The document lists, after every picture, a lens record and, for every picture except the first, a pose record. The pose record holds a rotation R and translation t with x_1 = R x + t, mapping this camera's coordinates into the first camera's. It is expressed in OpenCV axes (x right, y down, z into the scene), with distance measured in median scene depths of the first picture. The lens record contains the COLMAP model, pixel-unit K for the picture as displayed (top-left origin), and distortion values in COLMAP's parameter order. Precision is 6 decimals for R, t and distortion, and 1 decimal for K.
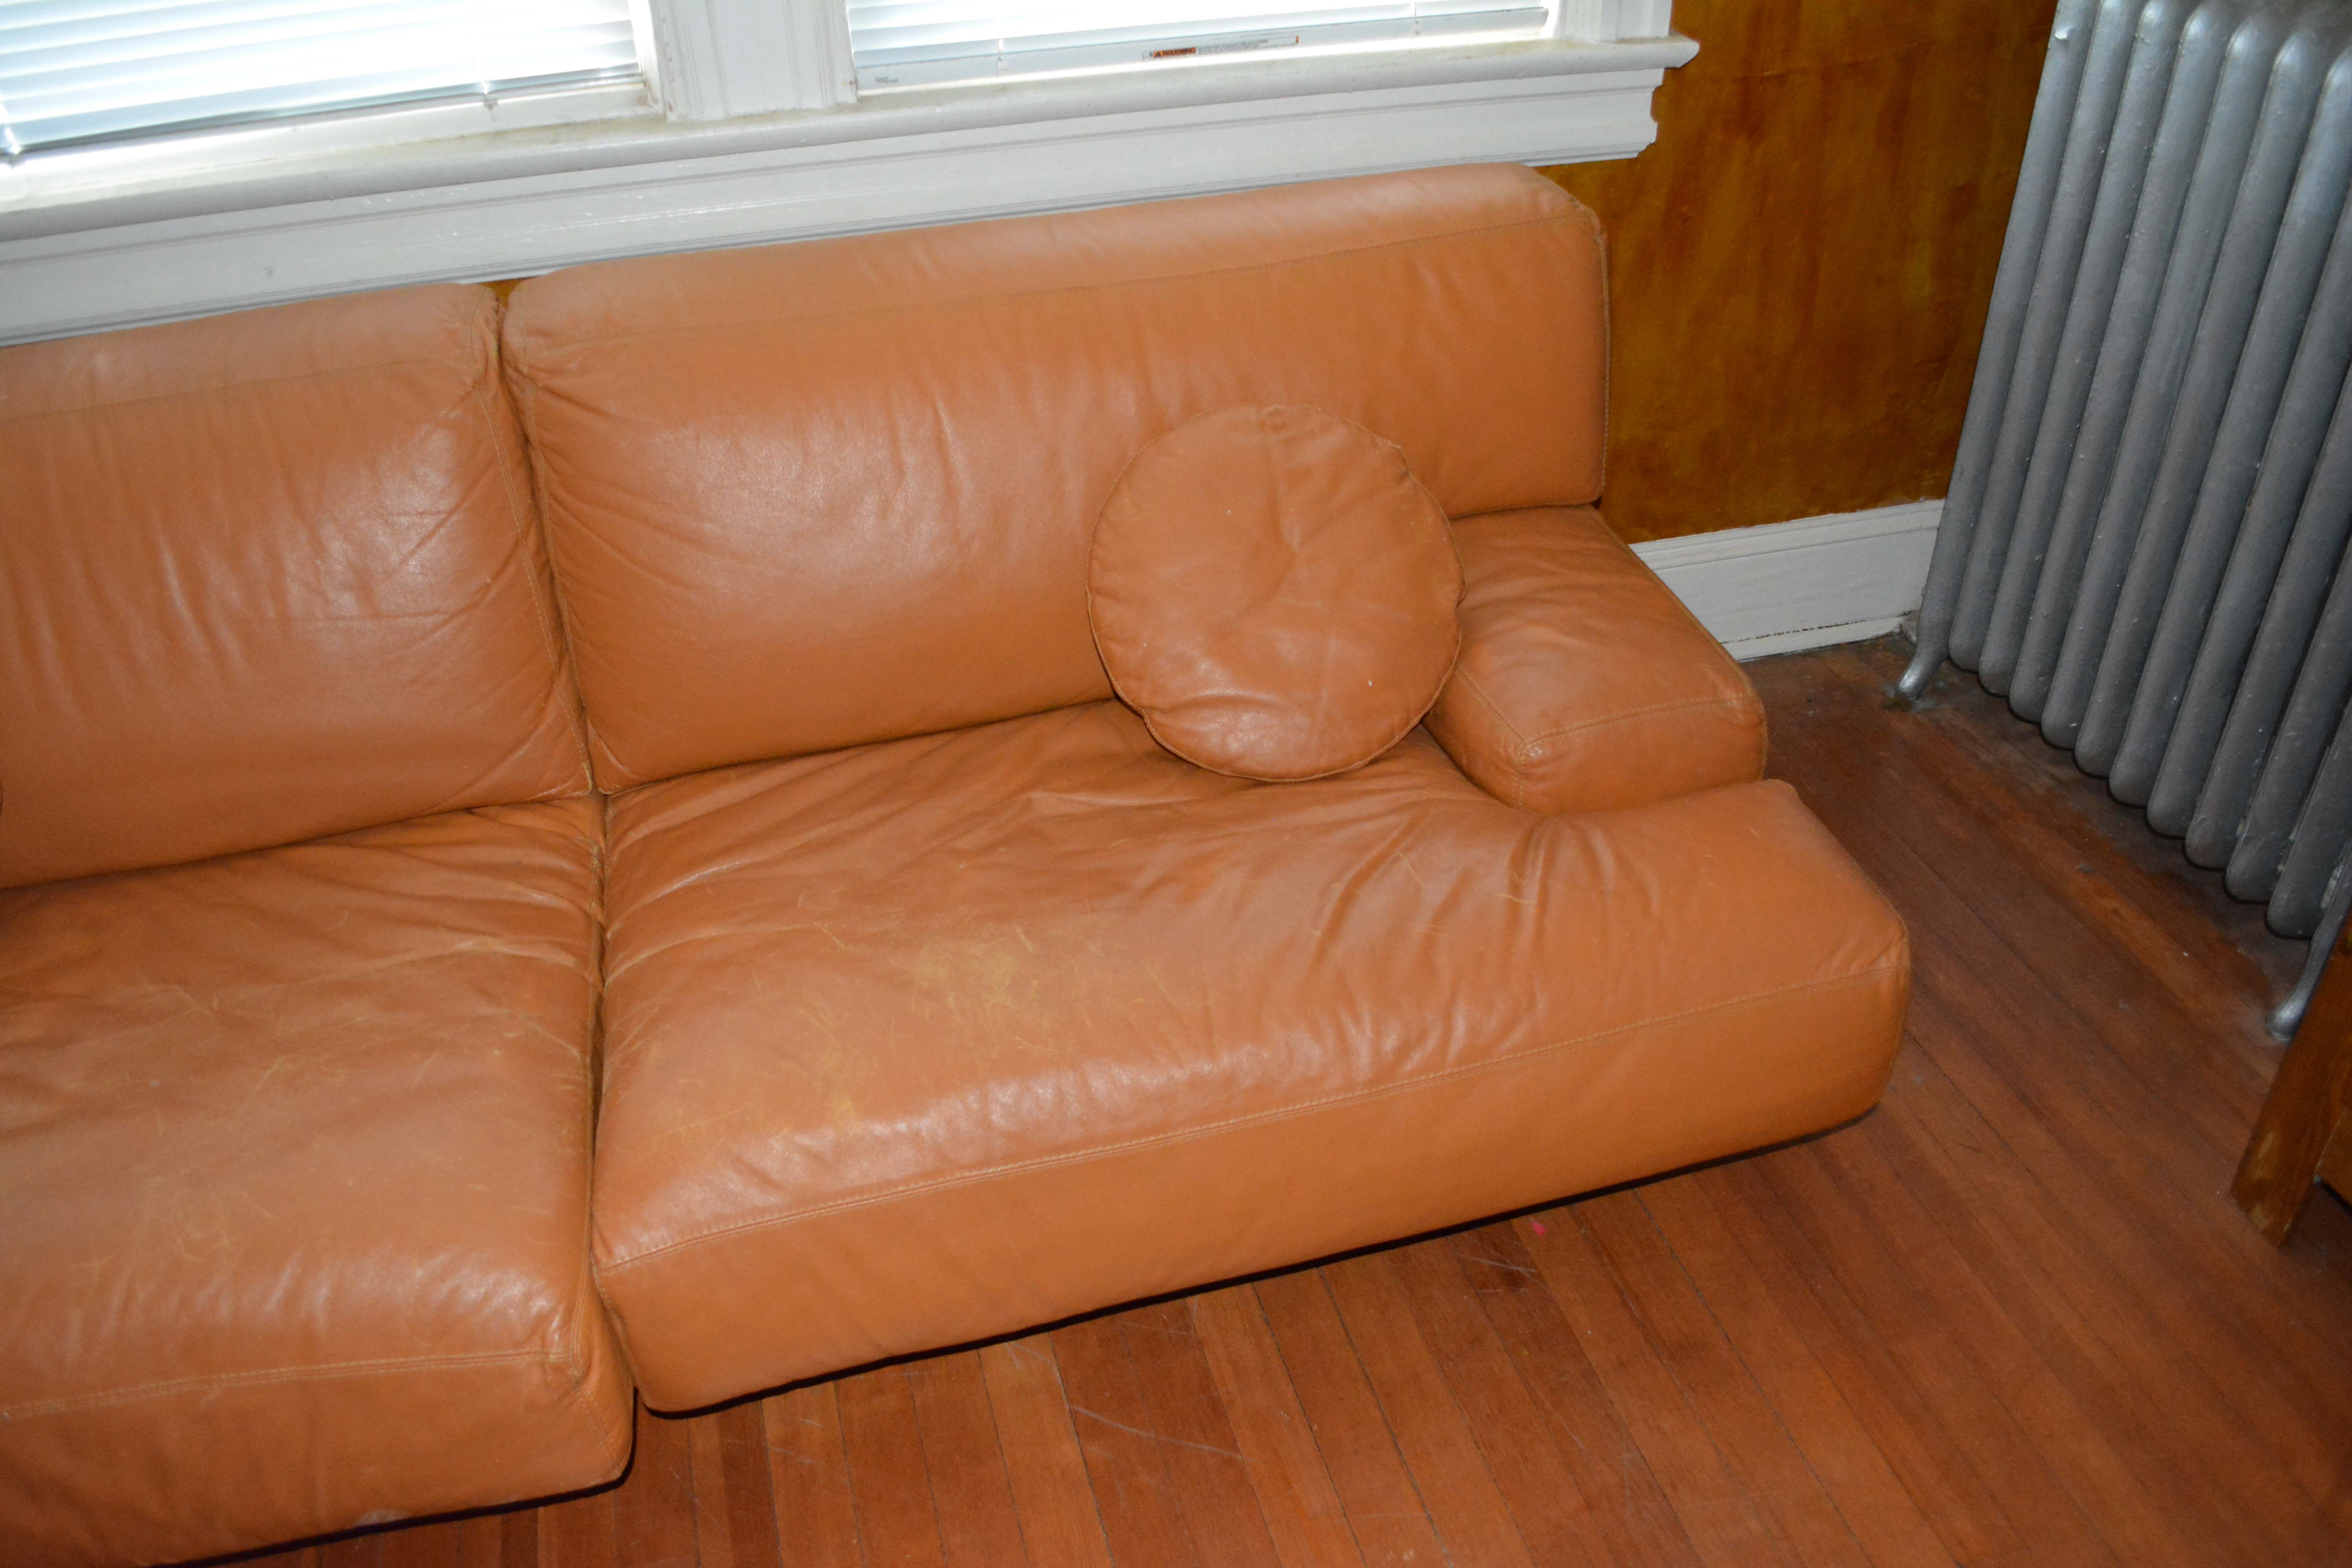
lens RADIAL K [[1857.4, 0, 1152.9], [0, 1857.4, 806.3], [0, 0, 1]] dist [-0.083320, 0.014398]
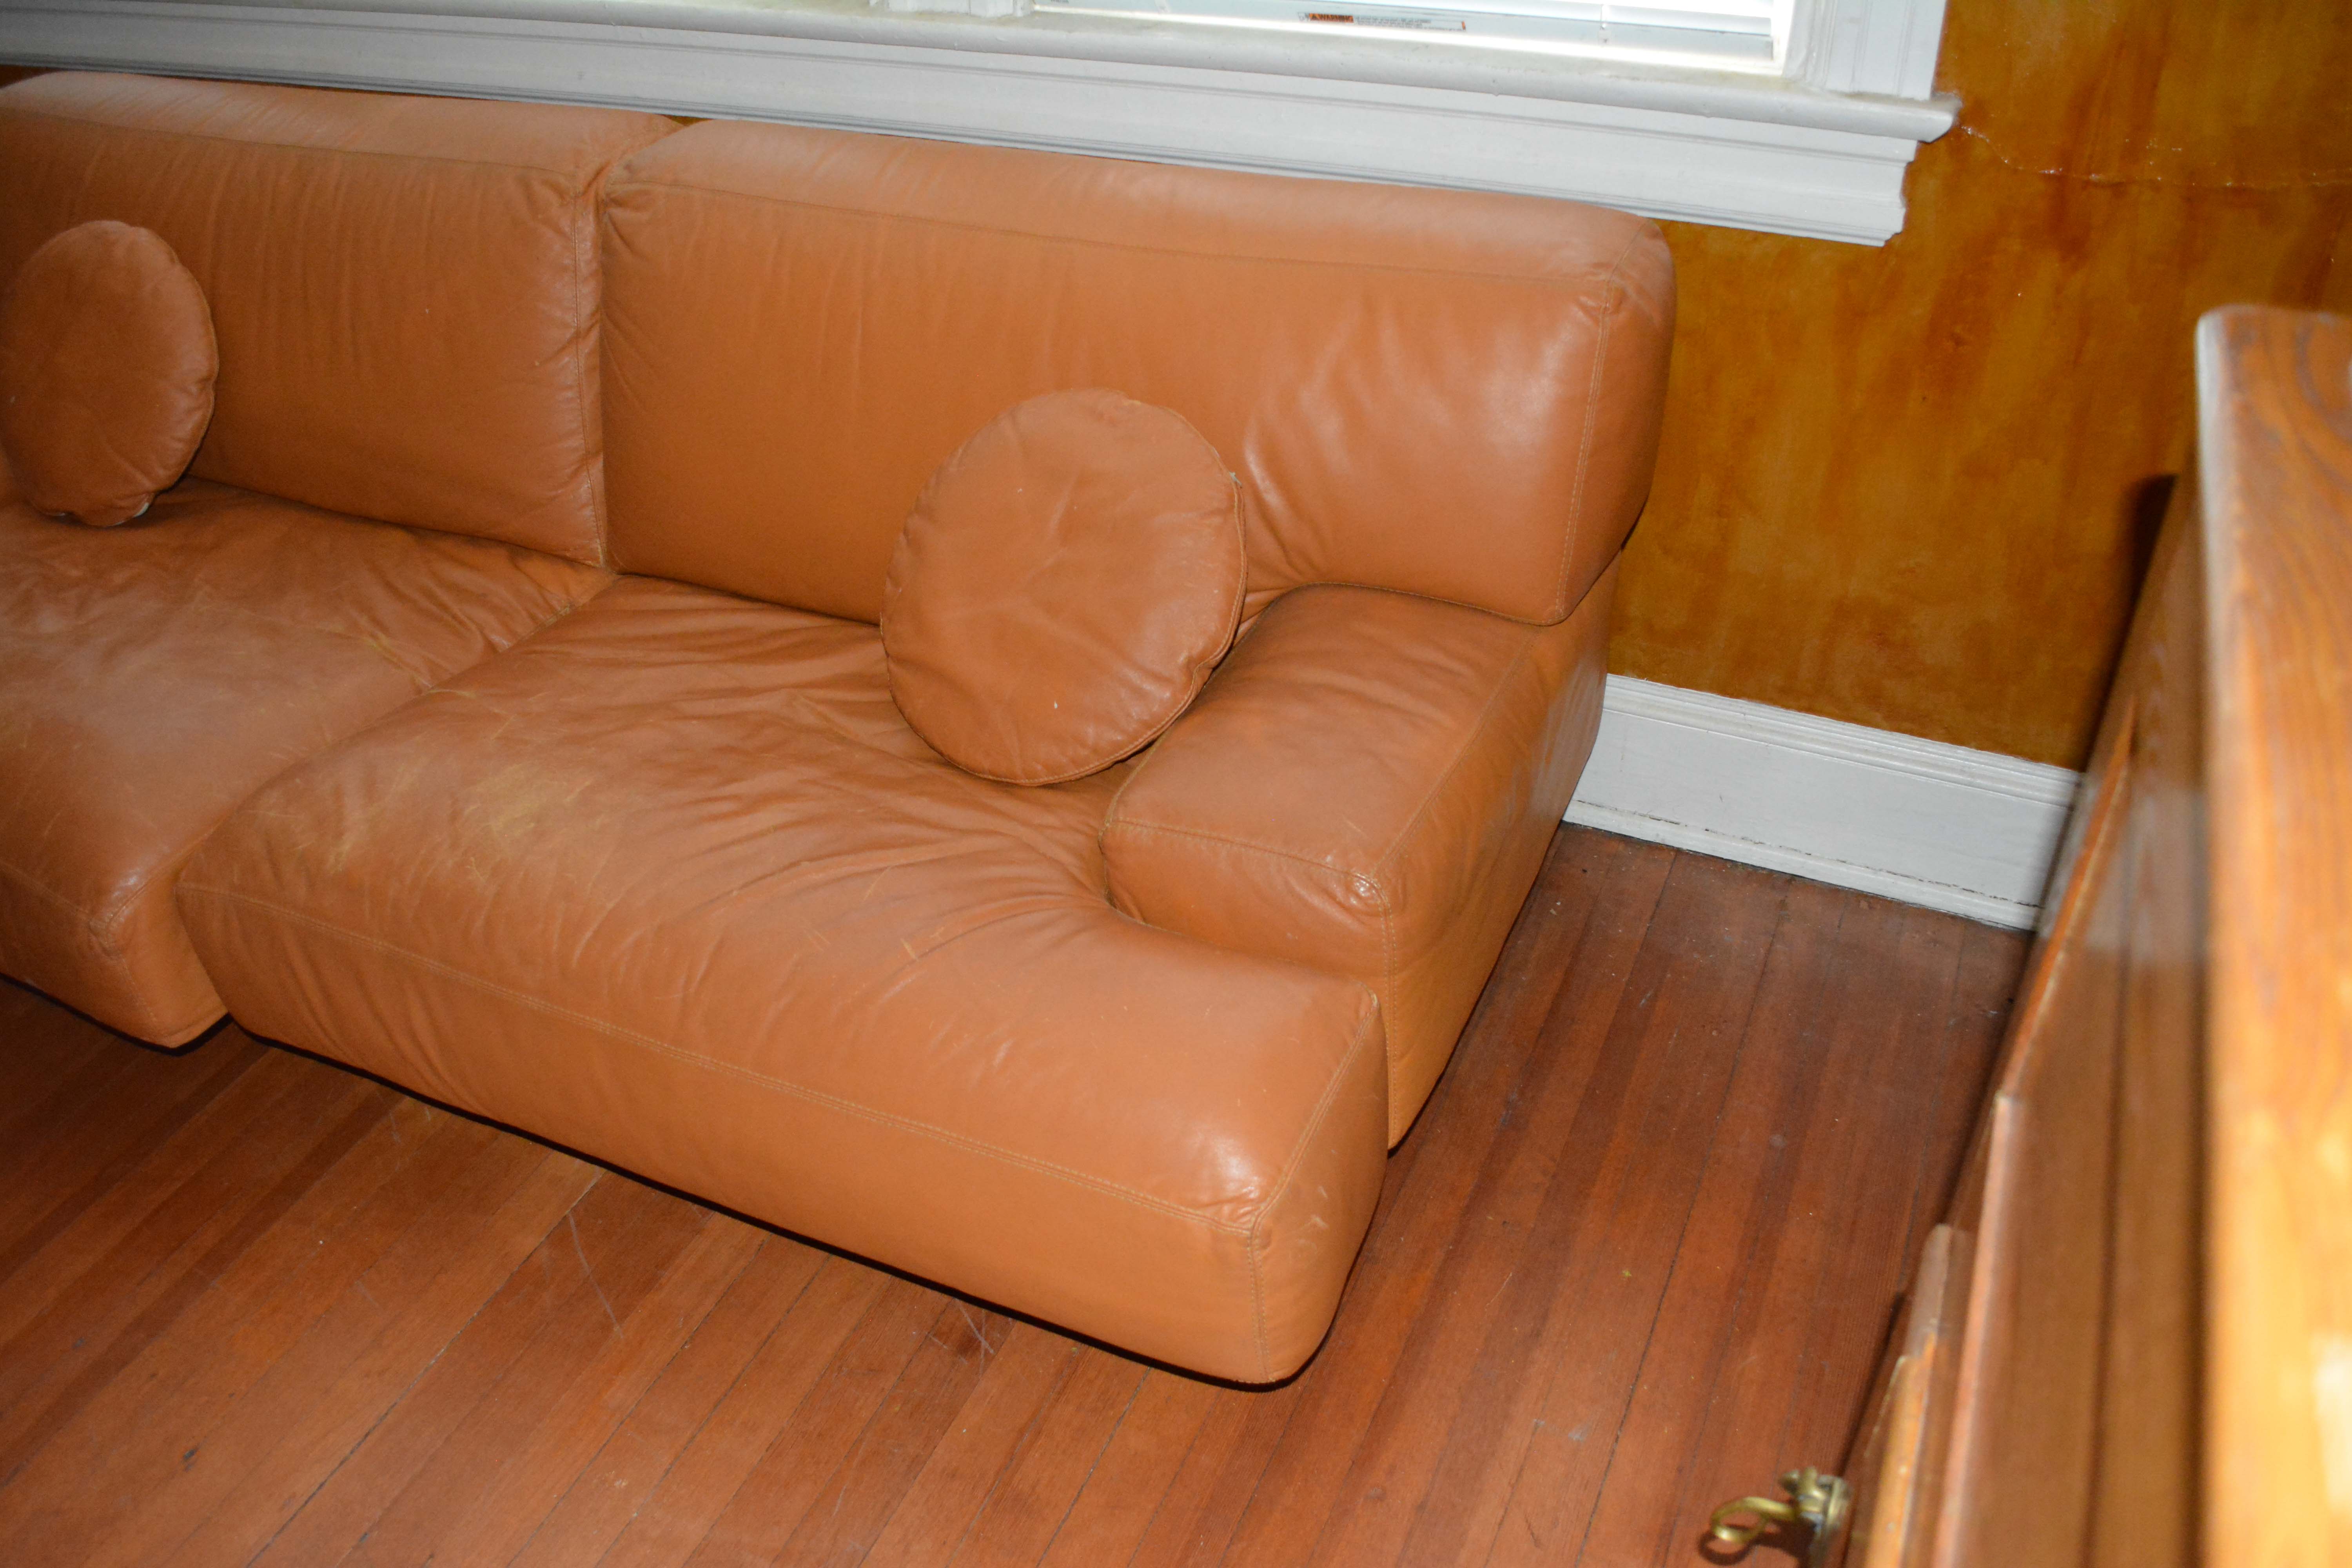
lens RADIAL K [[1857.4, 0, 1152.9], [0, 1857.4, 806.3], [0, 0, 1]] dist [-0.083320, 0.014398]
pose [[0.772349, 0.370969, -0.515616, 0.519811], [-0.359621, 0.924490, 0.126458, -0.116504], [0.523593, 0.087757, 0.847437, 0.186532]]
